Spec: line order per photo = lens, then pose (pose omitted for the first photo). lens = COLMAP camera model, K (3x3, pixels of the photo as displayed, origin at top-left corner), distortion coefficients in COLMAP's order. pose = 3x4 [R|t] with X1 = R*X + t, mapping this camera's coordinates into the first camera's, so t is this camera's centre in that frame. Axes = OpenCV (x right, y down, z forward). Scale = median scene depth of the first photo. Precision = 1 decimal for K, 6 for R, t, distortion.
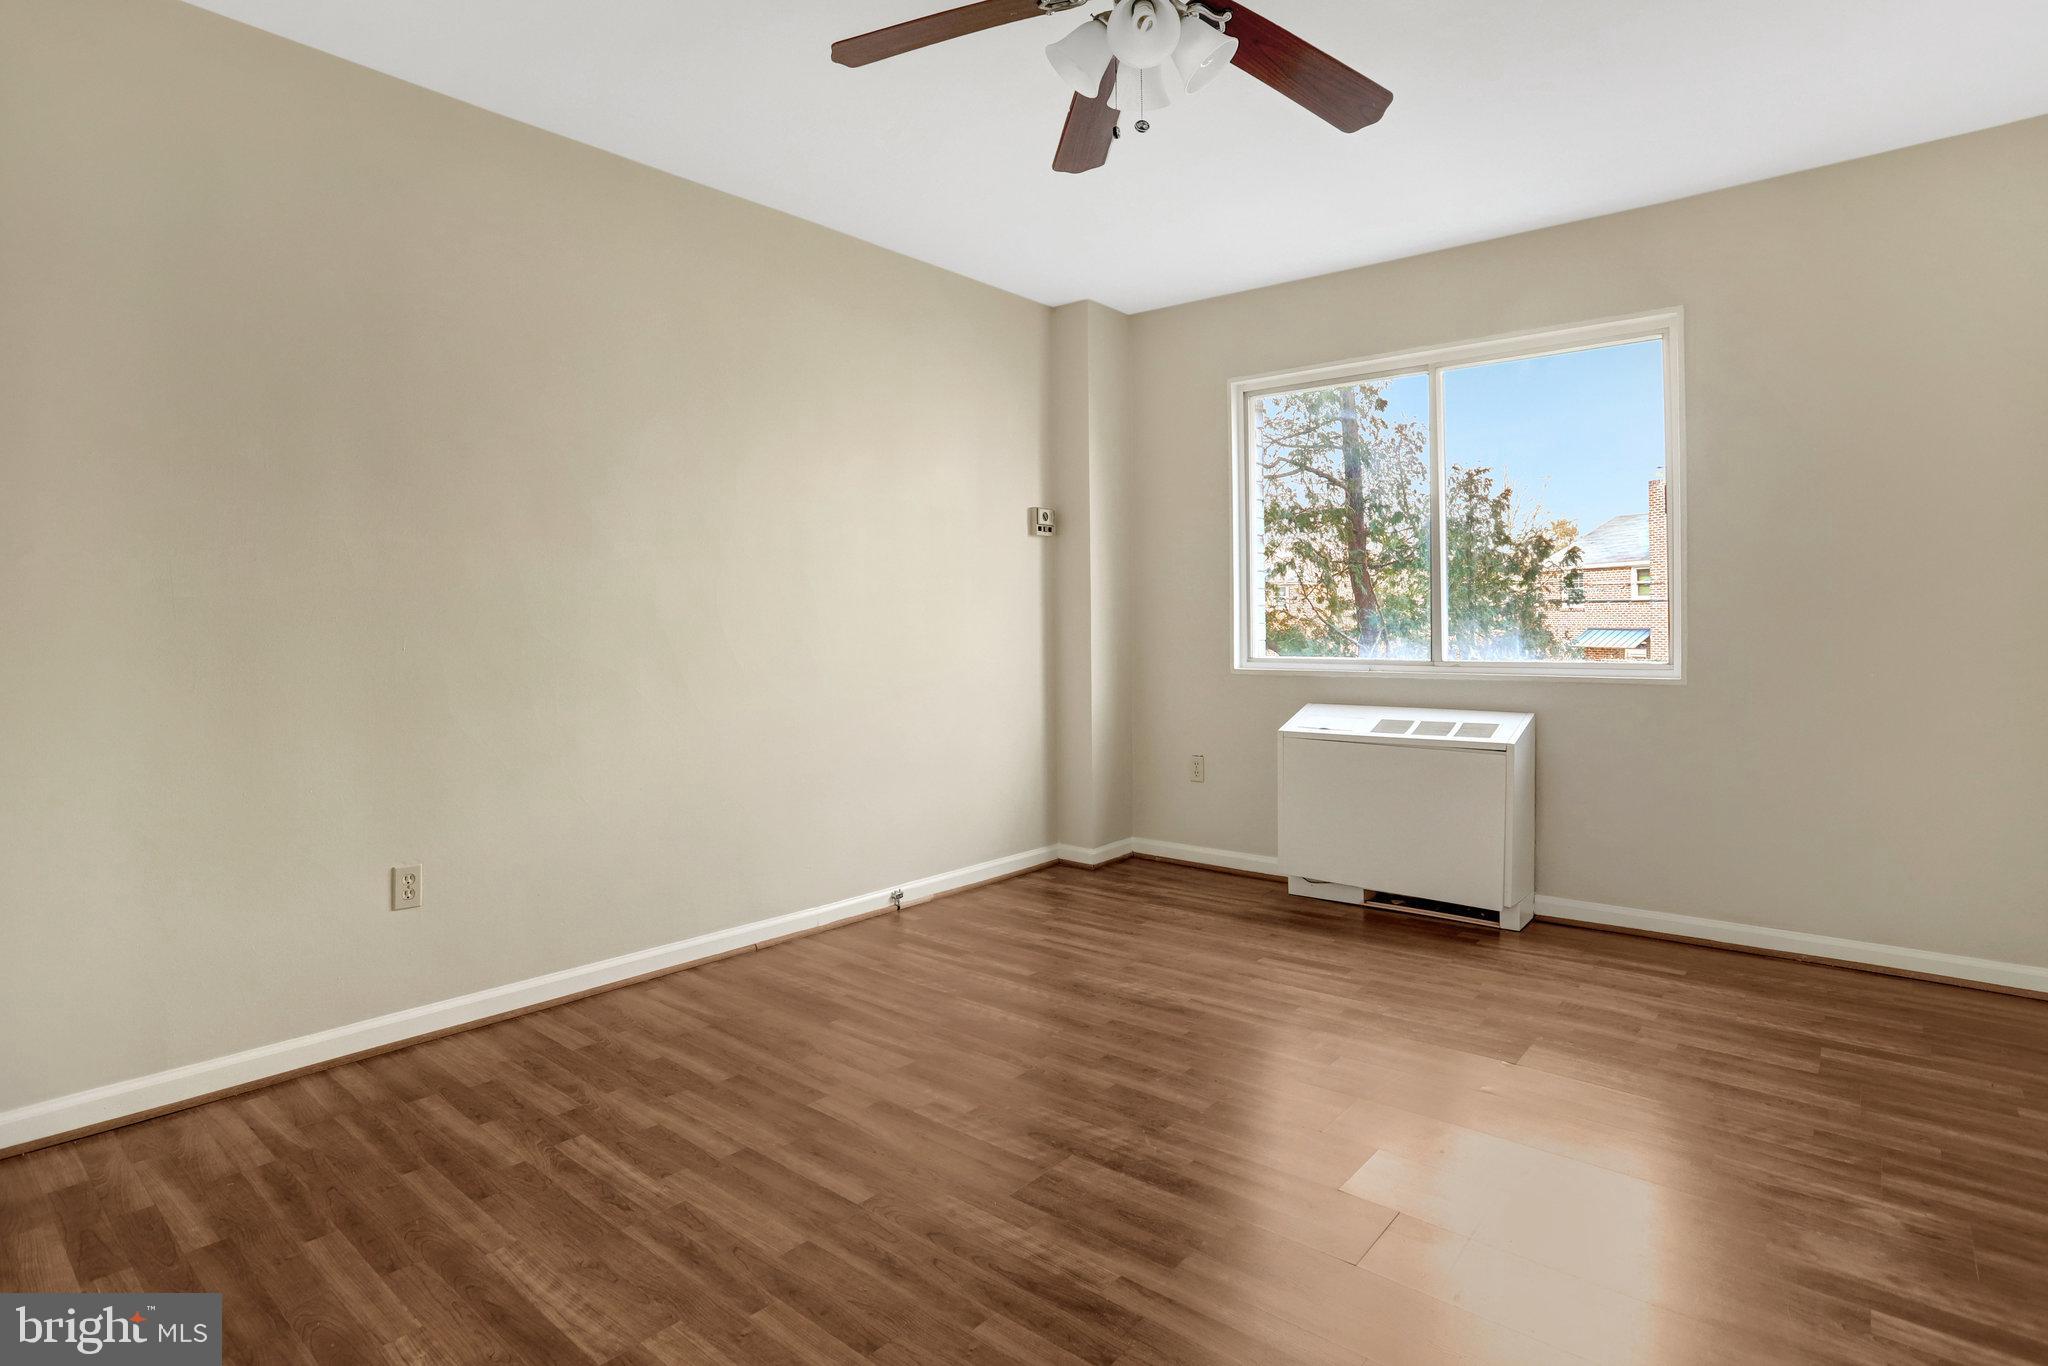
lens RADIAL K [[1055.1, 0, 1030.9], [0, 1055.1, 640.2], [0, 0, 1]] dist [-0.048411, 0.000031]
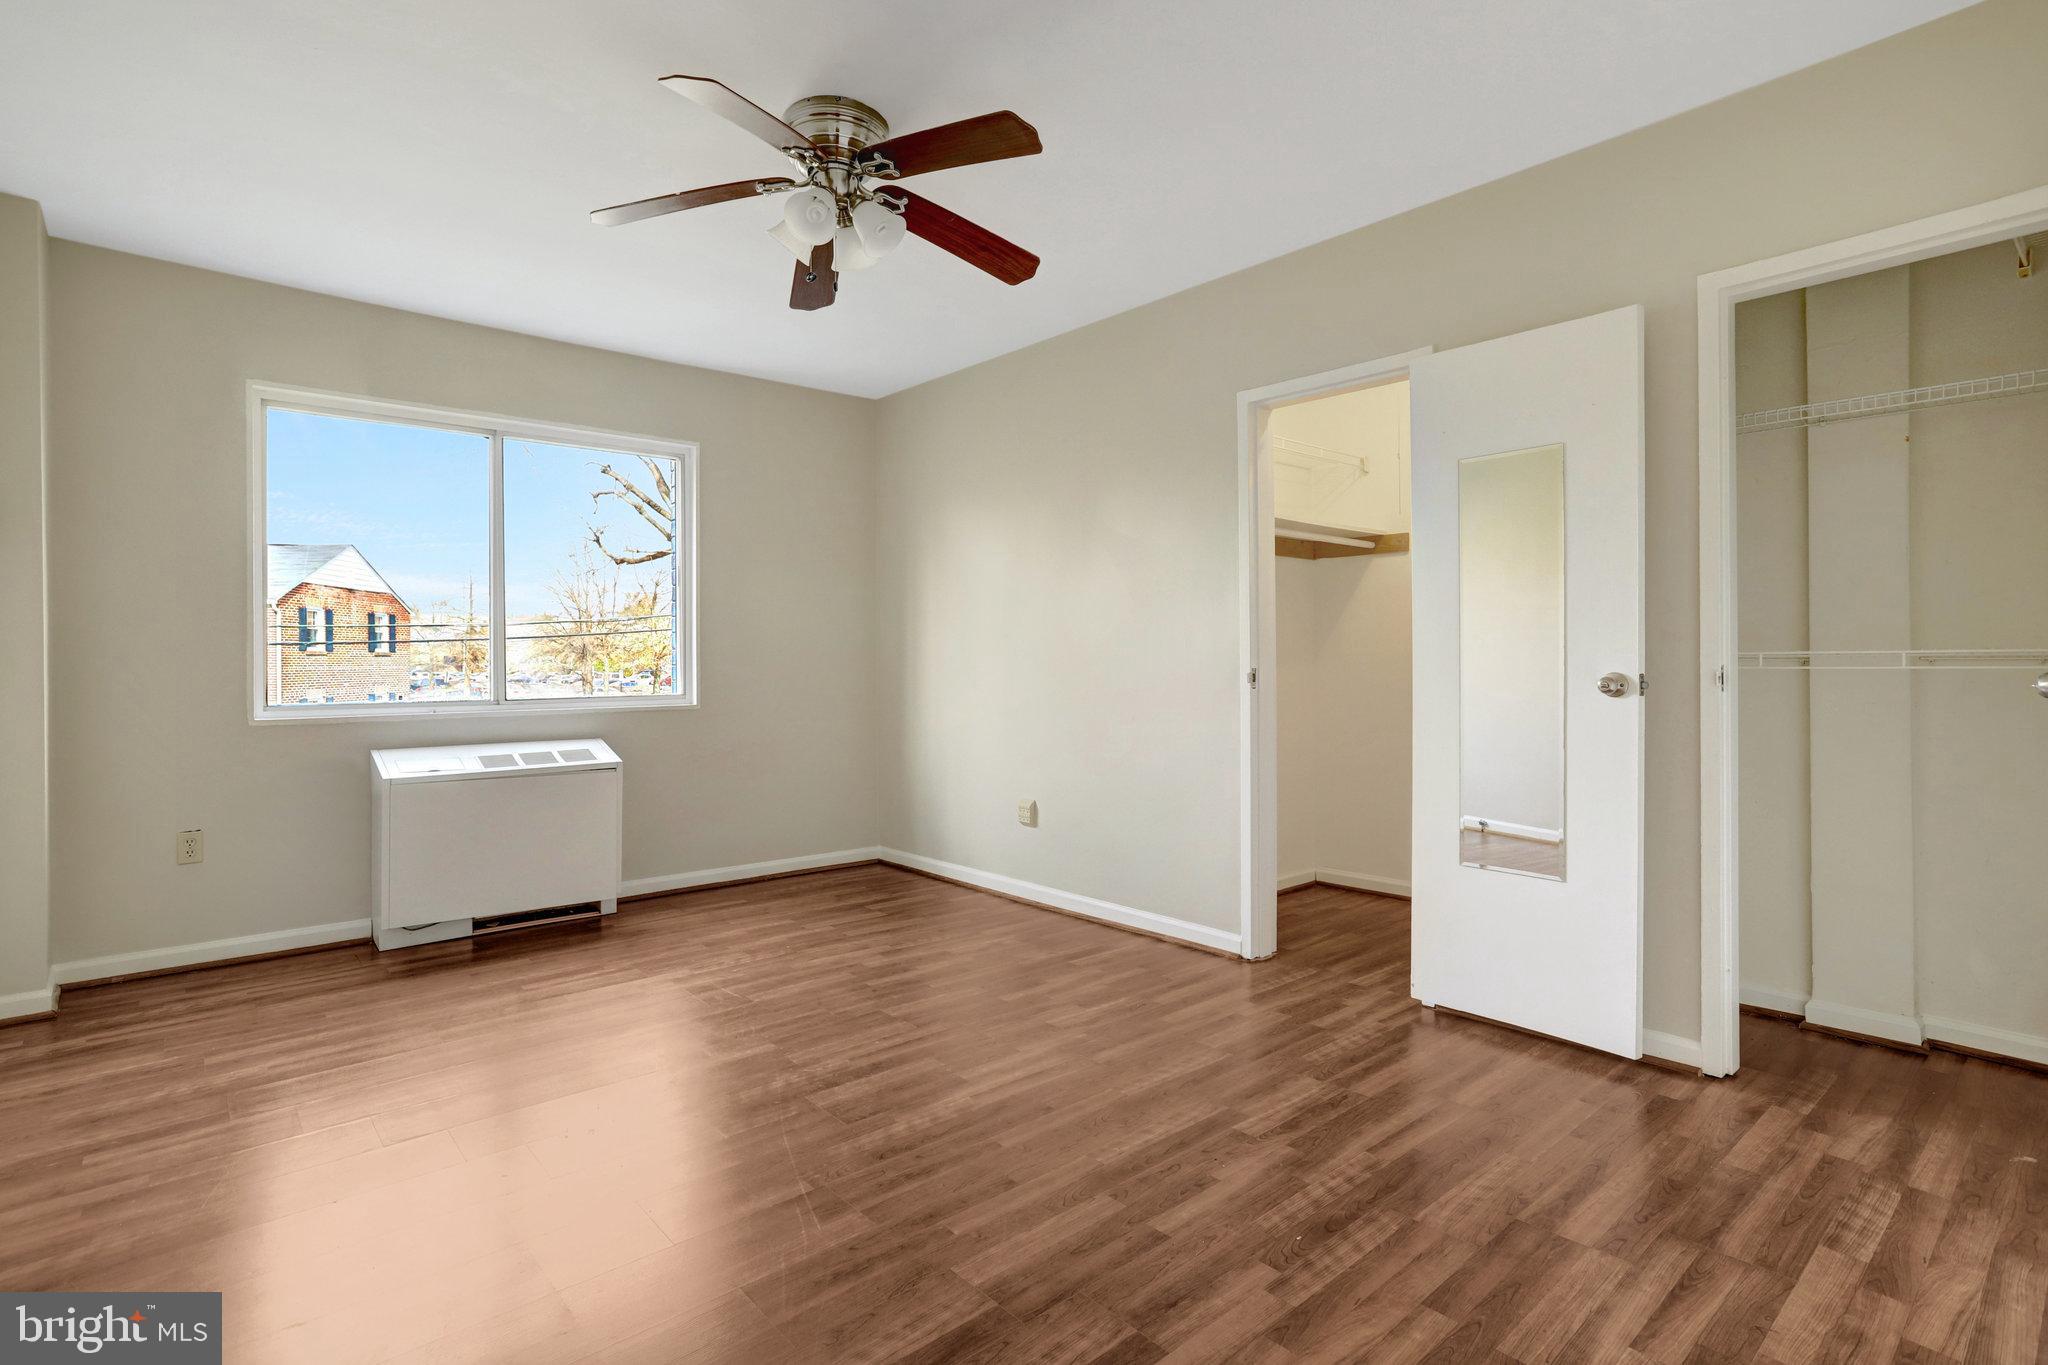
lens RADIAL K [[1000.0, 0, 1027.2], [0, 1000.0, 651.2], [0, 0, 1]] dist [-0.036897, 0.025724]
pose [[0.152694, 0.014372, 0.988169, -0.822374], [0.018845, 0.999670, -0.017451, -0.004162], [-0.988094, 0.021286, 0.152373, 0.420103]]
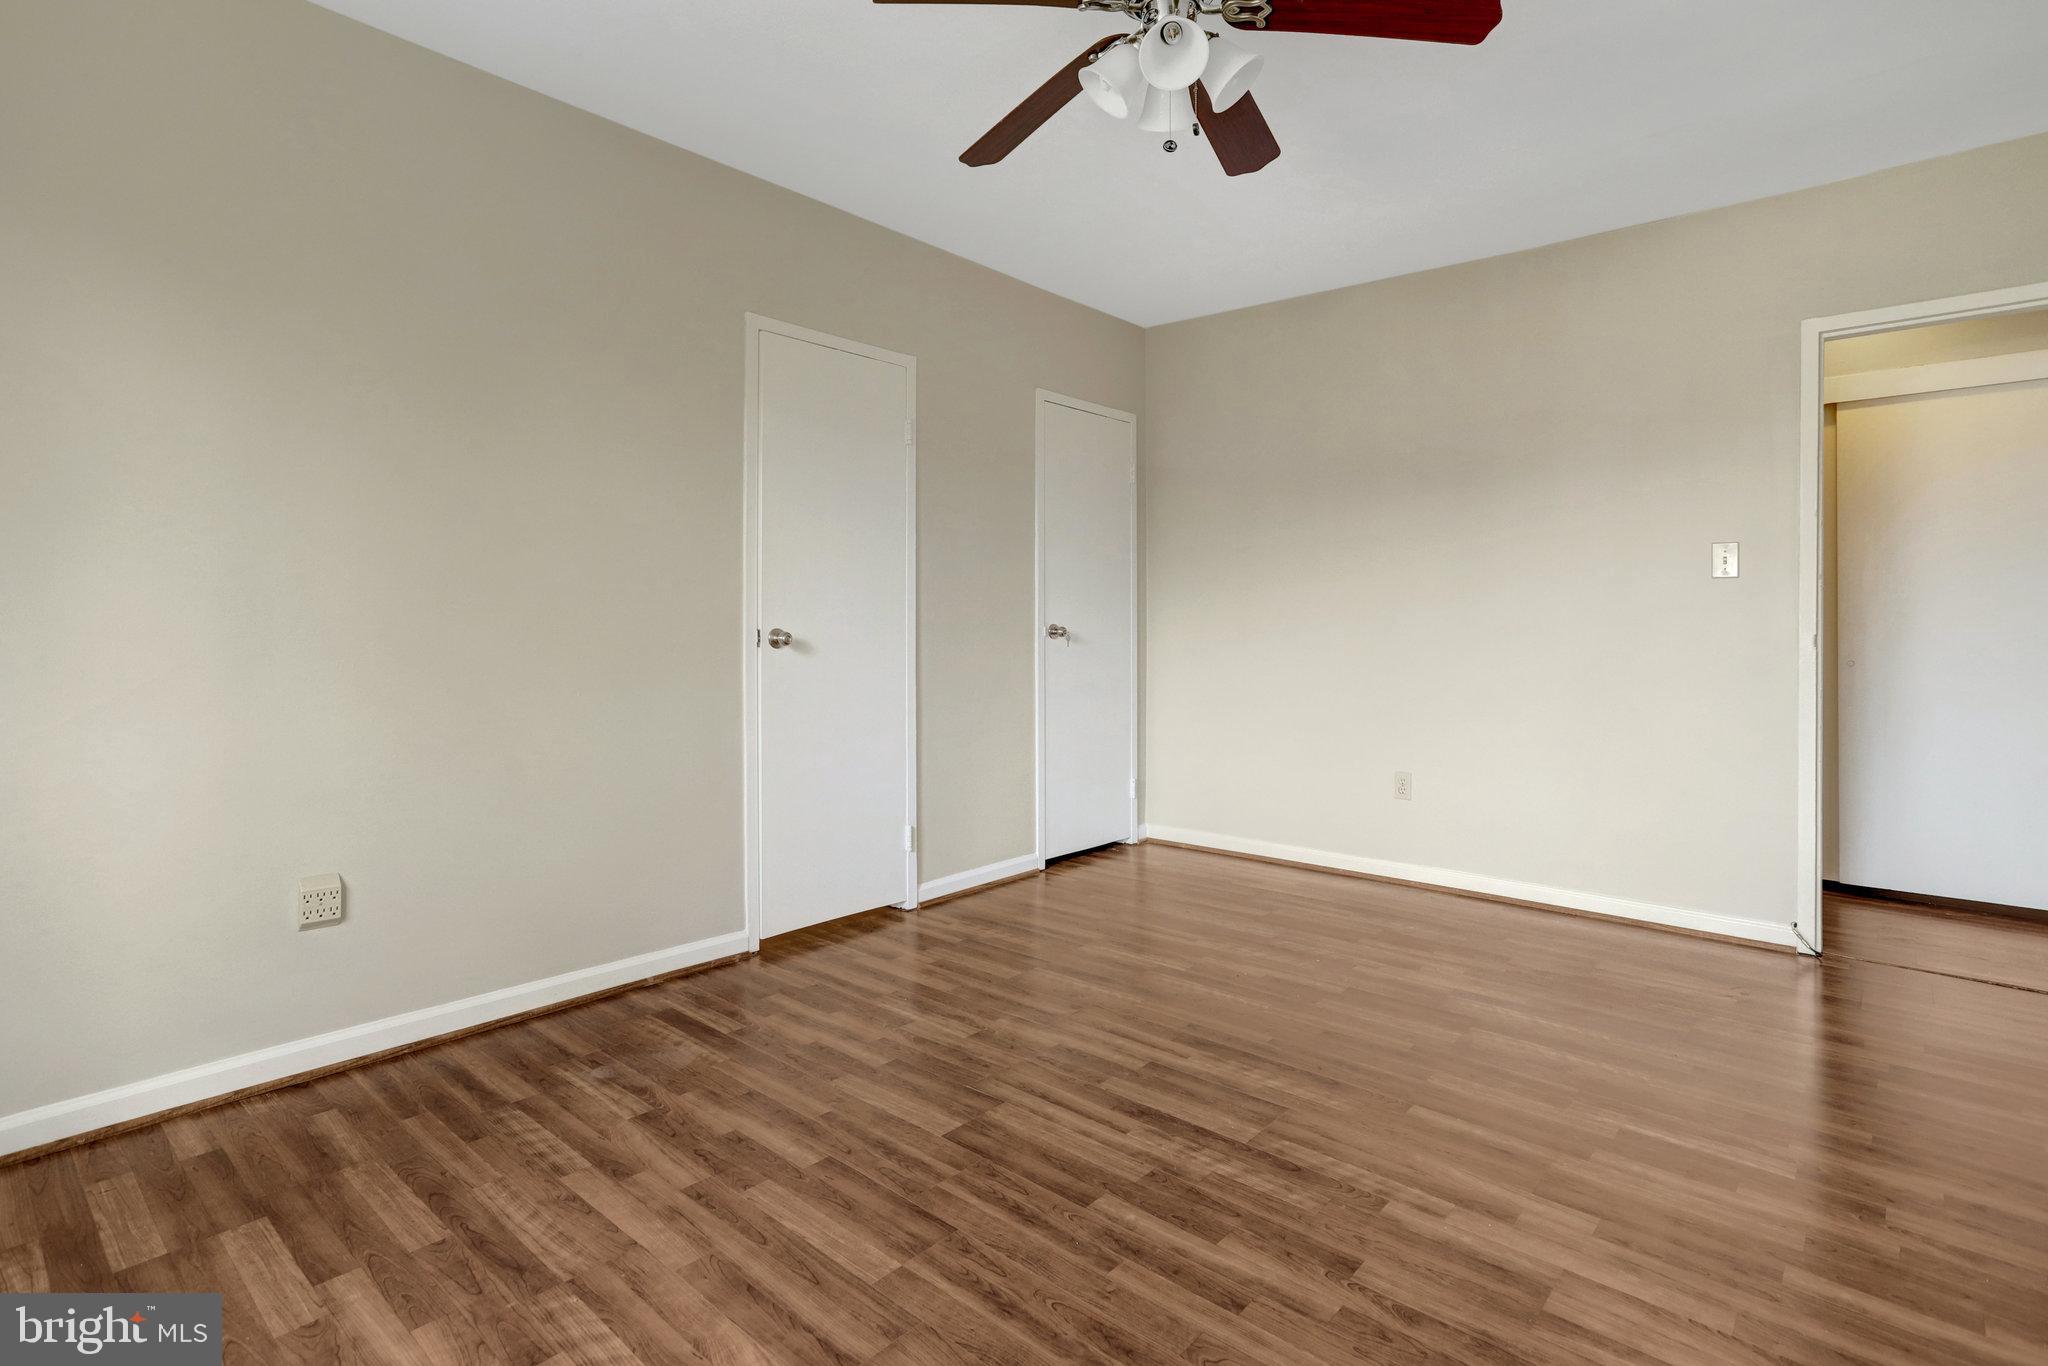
lens RADIAL K [[1012.7, 0, 1023.0], [0, 1012.7, 649.6], [0, 0, 1]] dist [-0.042096, 0.030476]
pose [[-0.999614, -0.002615, 0.027662, 0.174742], [-0.001486, 0.999168, 0.040748, -0.017494], [-0.027746, 0.040691, -0.998786, 1.488531]]
